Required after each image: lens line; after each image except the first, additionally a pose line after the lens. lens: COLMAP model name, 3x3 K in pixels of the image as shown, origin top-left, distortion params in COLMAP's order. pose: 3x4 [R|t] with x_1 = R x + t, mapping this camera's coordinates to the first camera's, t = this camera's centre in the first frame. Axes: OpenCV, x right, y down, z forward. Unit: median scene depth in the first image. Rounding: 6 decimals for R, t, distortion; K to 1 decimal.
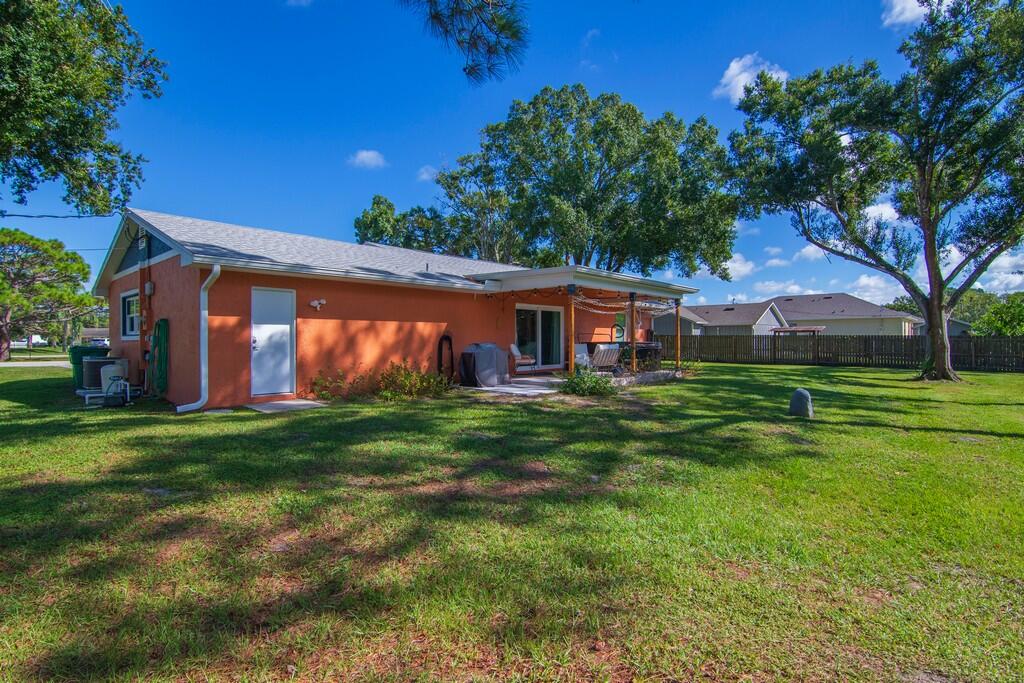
lens RADIAL K [[521.9, 0, 512.0], [0, 521.9, 341.5], [0, 0, 1]] dist [-0.002796, -0.012006]
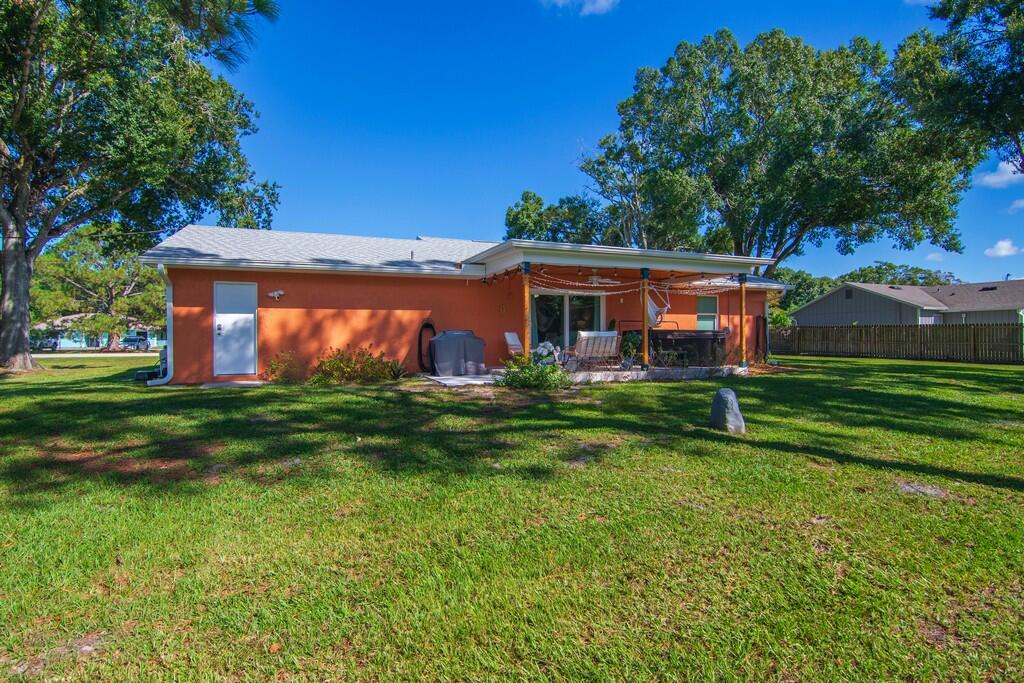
lens RADIAL K [[517.5, 0, 507.1], [0, 517.5, 347.0], [0, 0, 1]] dist [-0.020840, 0.001437]
pose [[0.901624, 0.005871, -0.432480, 0.482606], [0.002879, 0.999804, 0.019575, 0.018925], [0.432511, -0.018894, 0.901431, 0.188055]]
